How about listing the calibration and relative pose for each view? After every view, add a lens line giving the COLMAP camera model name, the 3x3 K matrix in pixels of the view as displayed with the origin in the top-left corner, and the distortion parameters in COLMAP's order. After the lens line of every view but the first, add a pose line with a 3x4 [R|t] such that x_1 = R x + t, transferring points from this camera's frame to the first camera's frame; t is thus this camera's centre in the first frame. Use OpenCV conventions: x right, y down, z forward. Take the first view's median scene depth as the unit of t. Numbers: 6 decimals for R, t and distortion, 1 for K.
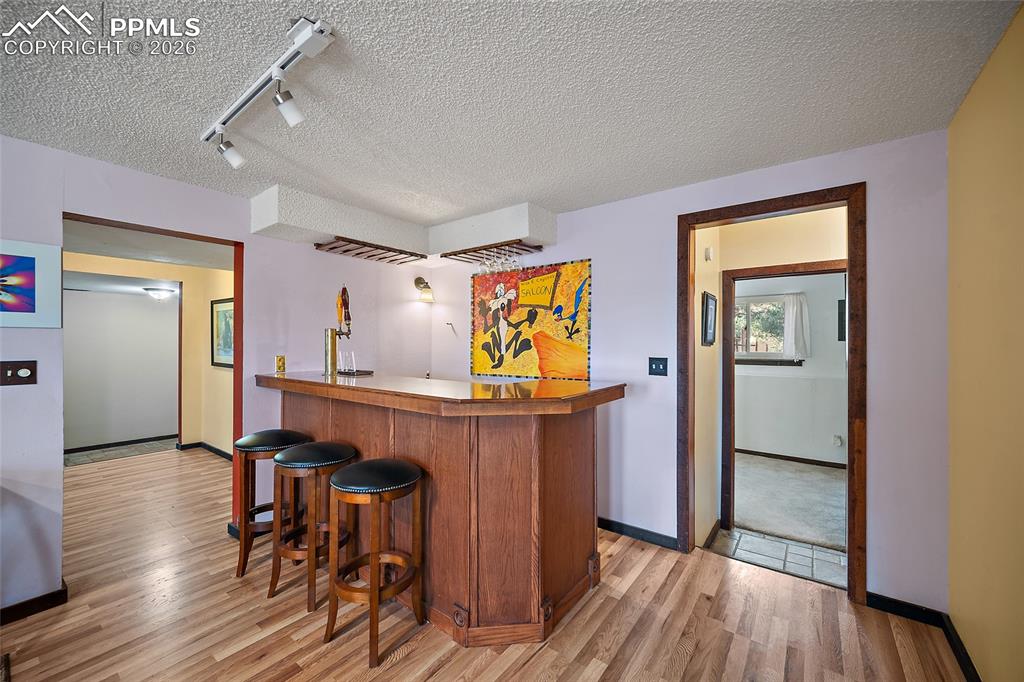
lens RADIAL K [[407.6, 0, 512.7], [0, 407.6, 331.4], [0, 0, 1]] dist [-0.000833, -0.000191]
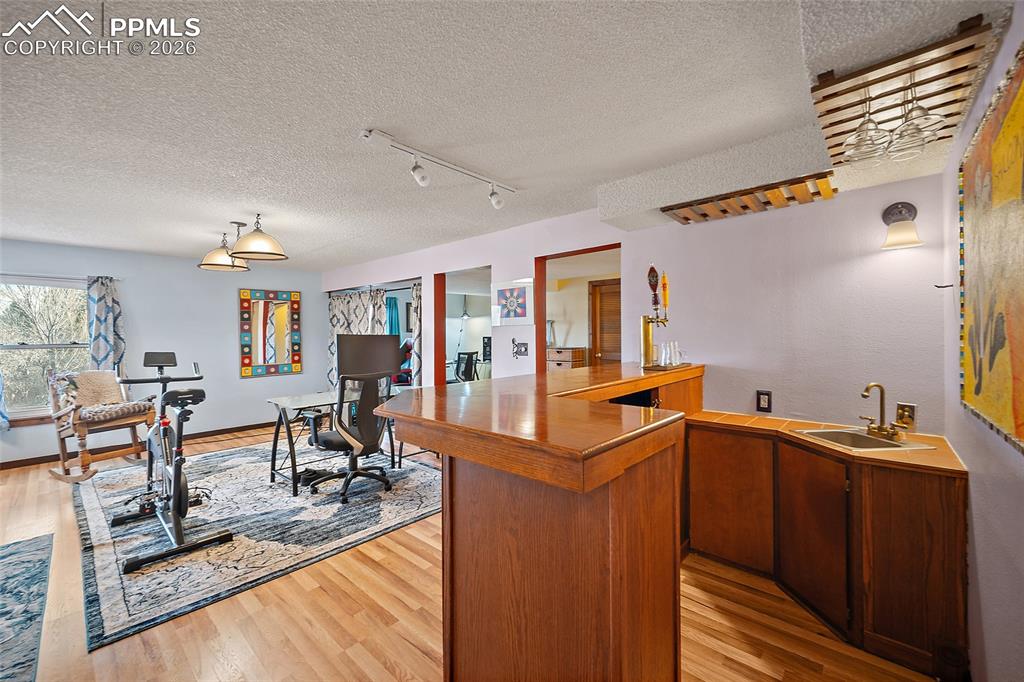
lens RADIAL K [[407.6, 0, 512.7], [0, 407.6, 331.4], [0, 0, 1]] dist [-0.000833, -0.000191]
pose [[-0.087229, -0.005221, -0.996175, 0.478877], [0.040848, 0.999126, -0.008813, 0.024323], [0.995350, -0.041461, -0.086939, 0.772040]]
